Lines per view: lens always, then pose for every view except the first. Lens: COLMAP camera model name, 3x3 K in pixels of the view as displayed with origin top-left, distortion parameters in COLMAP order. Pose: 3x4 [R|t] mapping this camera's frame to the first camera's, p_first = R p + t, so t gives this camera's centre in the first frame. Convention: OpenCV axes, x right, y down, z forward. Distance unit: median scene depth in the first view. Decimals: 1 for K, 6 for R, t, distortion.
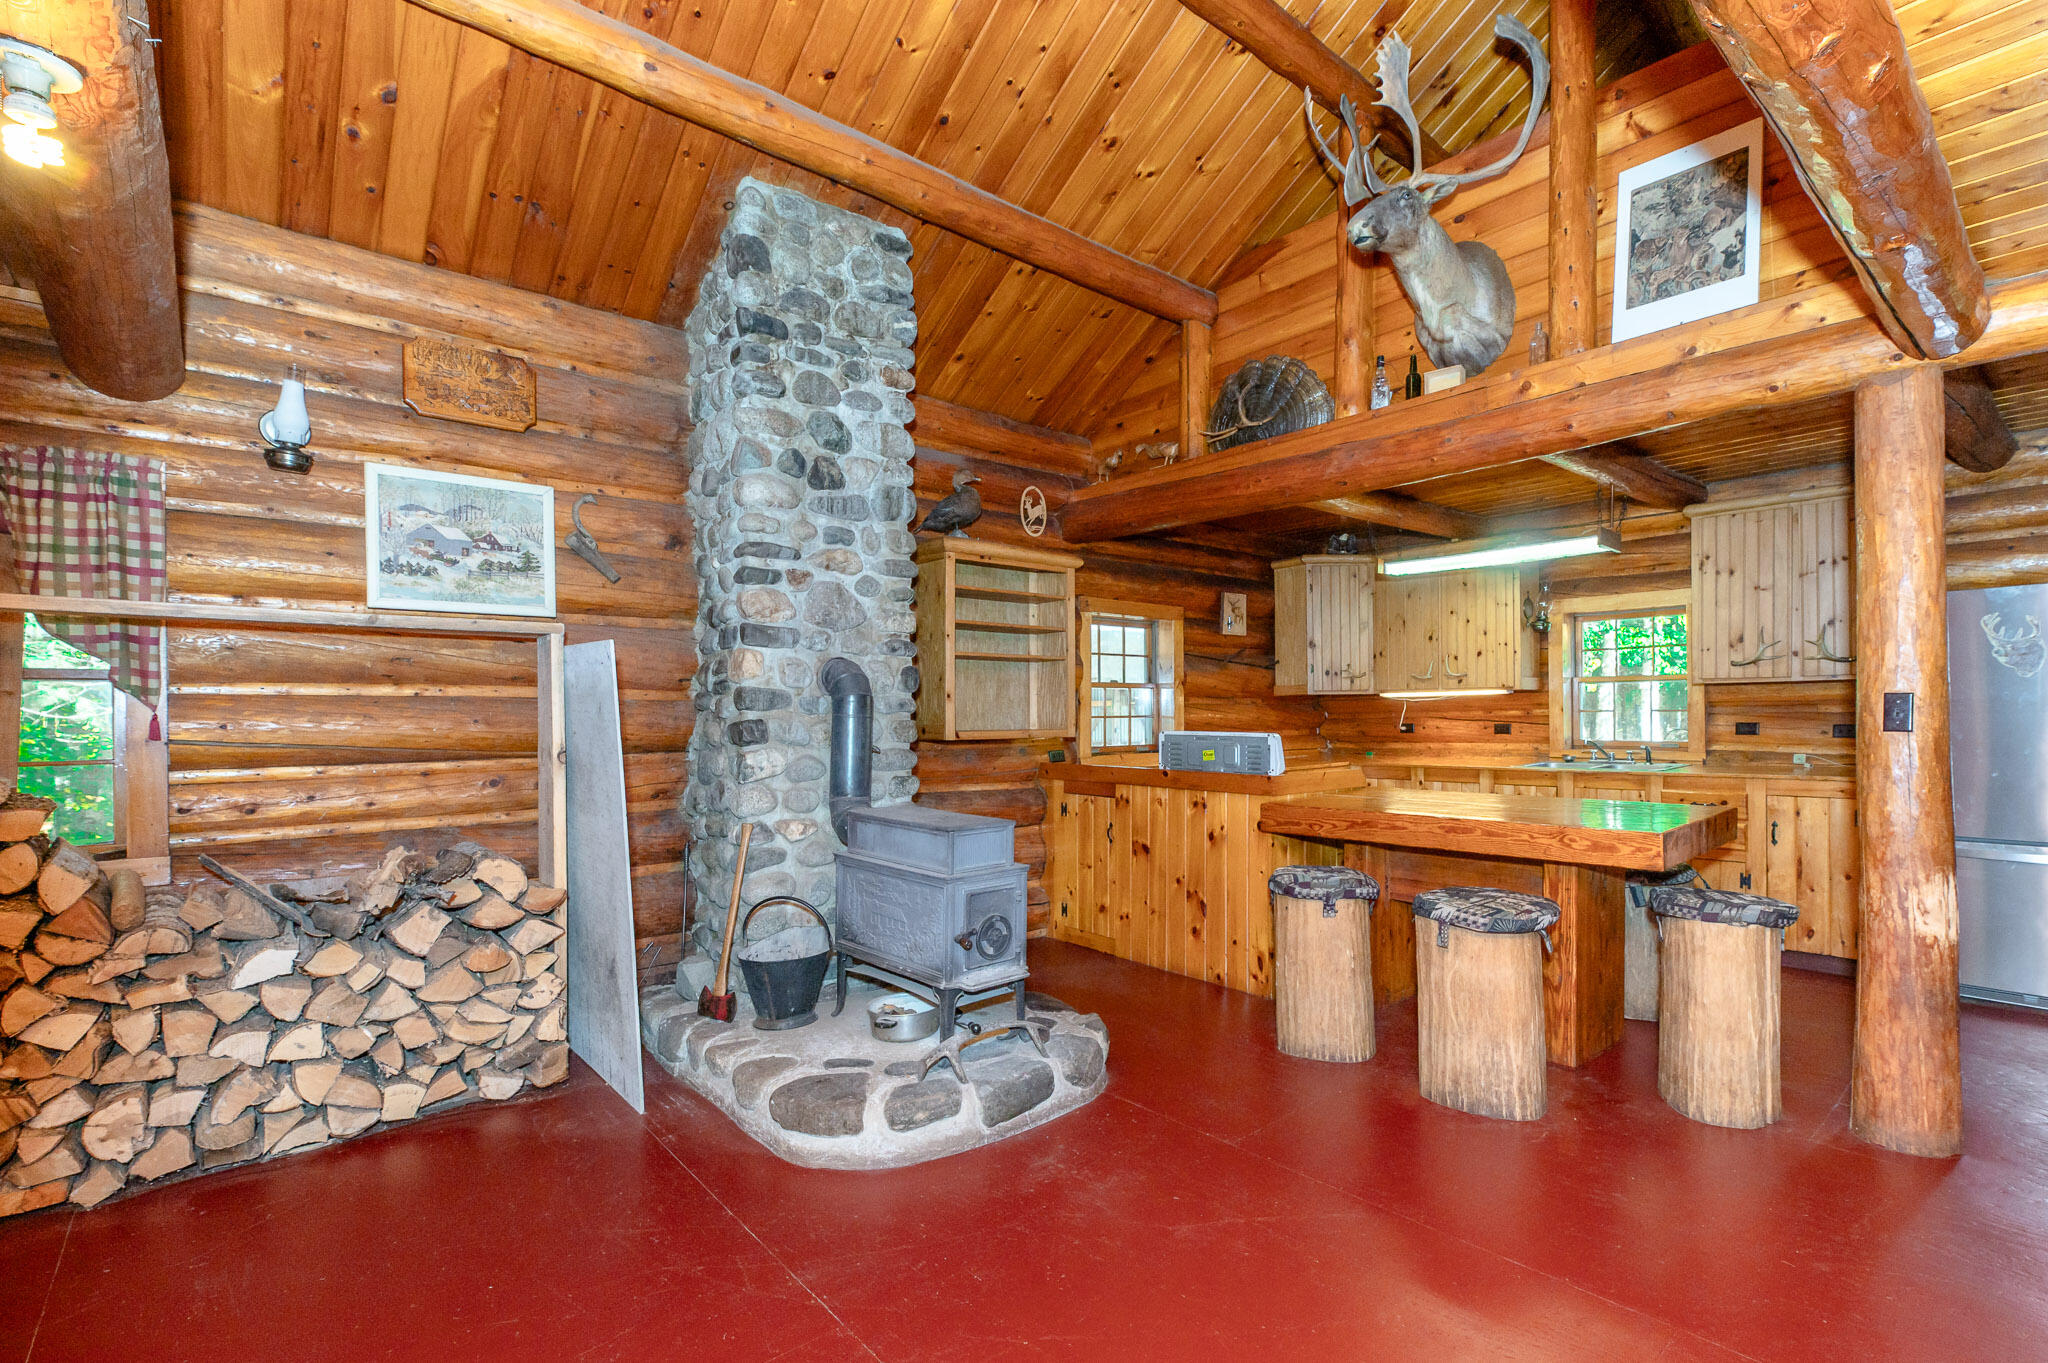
lens RADIAL K [[859.9, 0, 1064.5], [0, 859.9, 721.5], [0, 0, 1]] dist [0.001850, 0.000569]
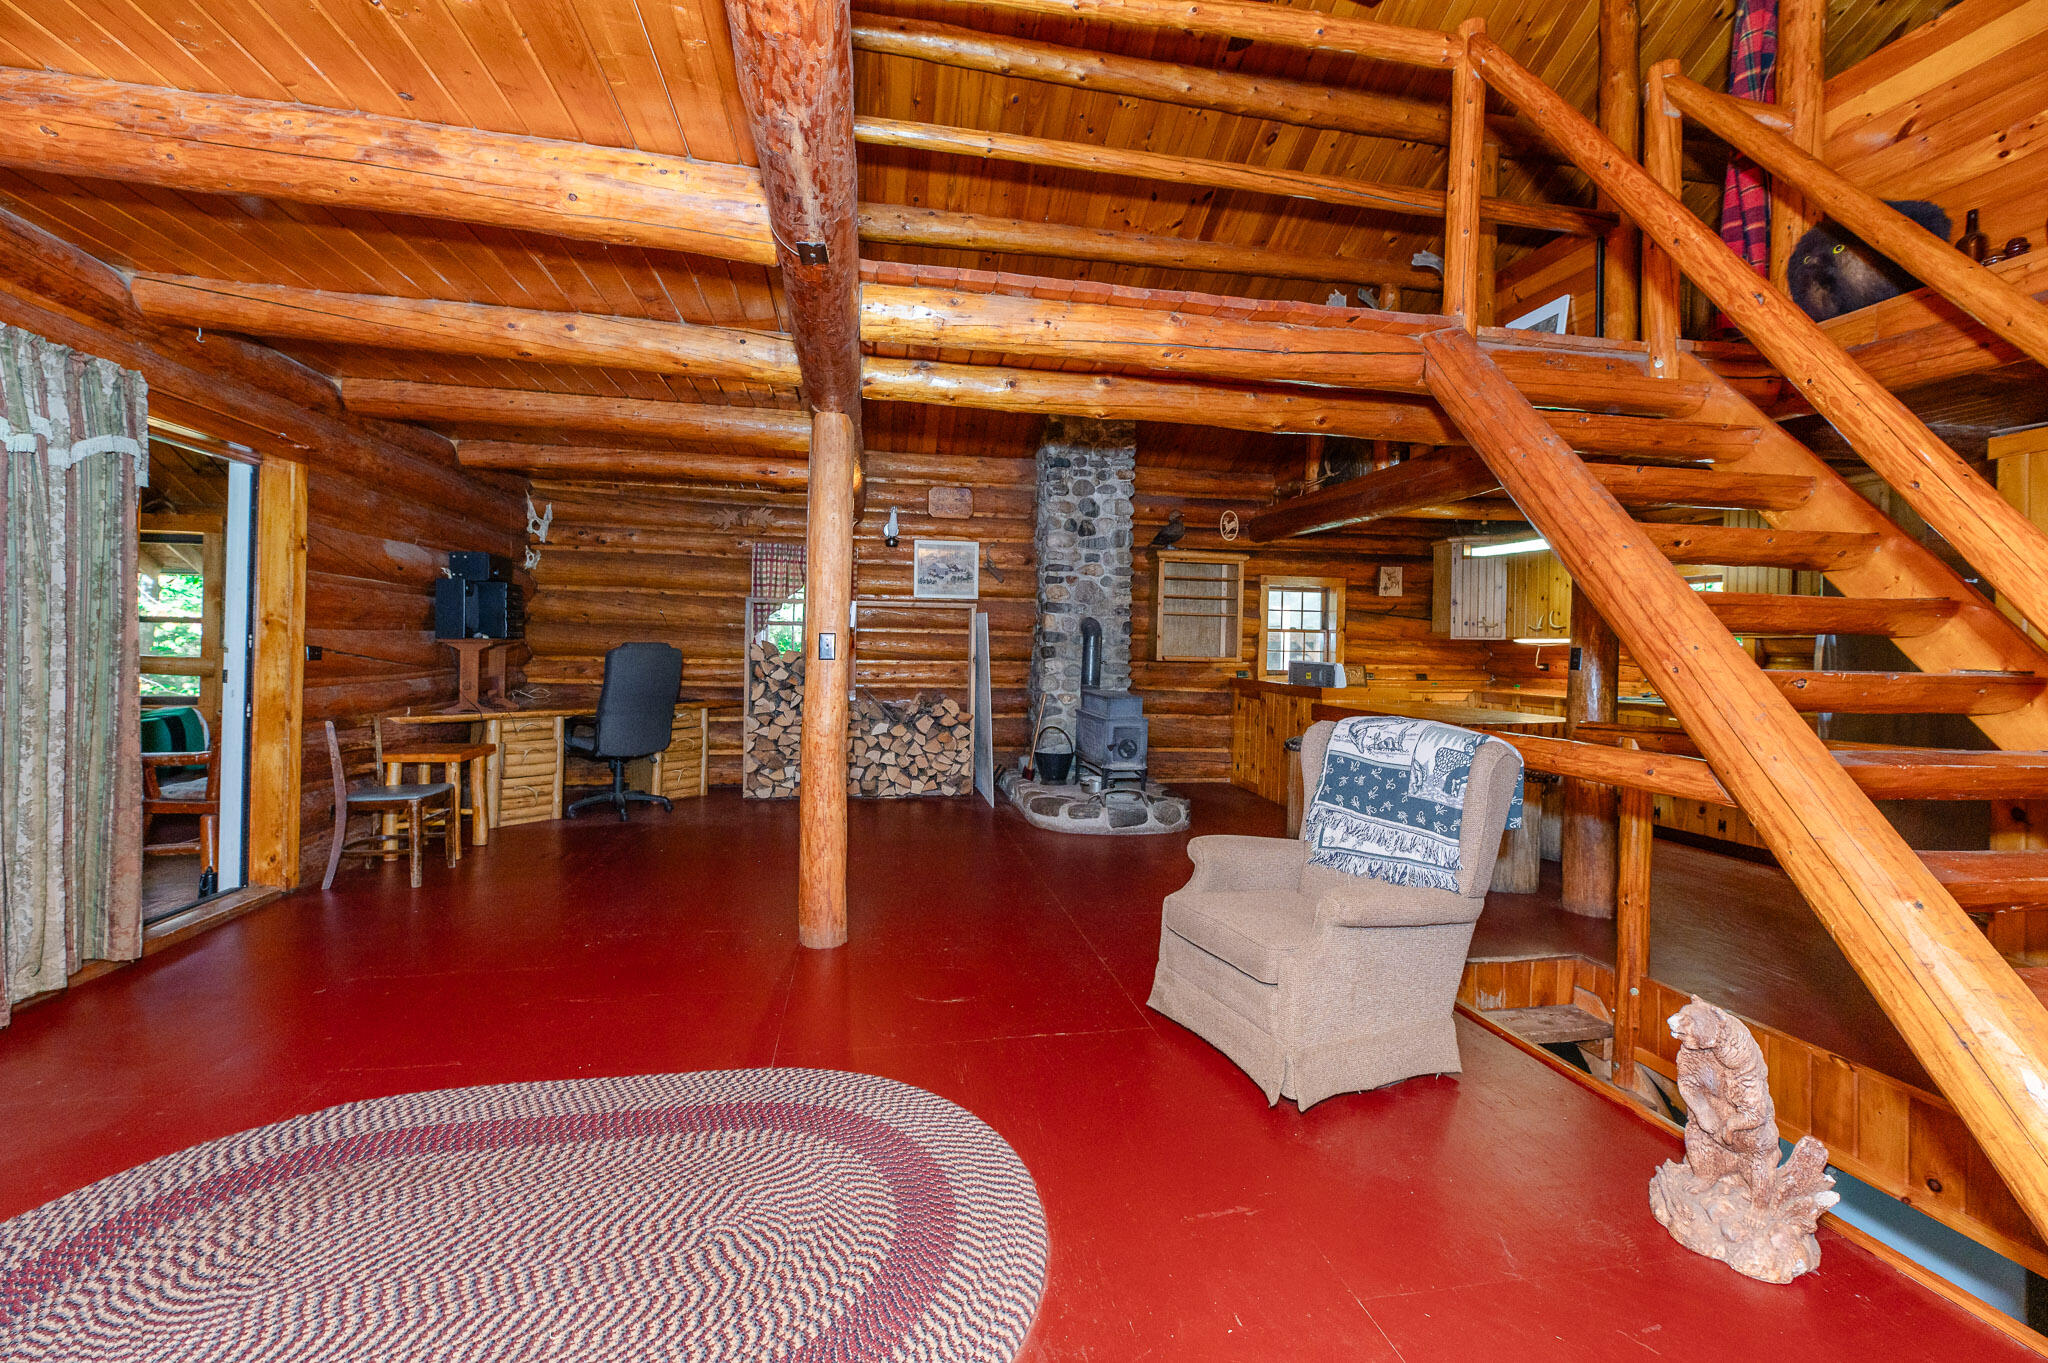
lens RADIAL K [[859.9, 0, 1030.8], [0, 859.9, 668.7], [0, 0, 1]] dist [0.001850, 0.000569]
pose [[0.834219, 0.038955, -0.550055, 0.781610], [-0.029227, 0.999223, 0.026440, -0.002072], [0.550658, -0.005981, 0.834710, -0.821359]]
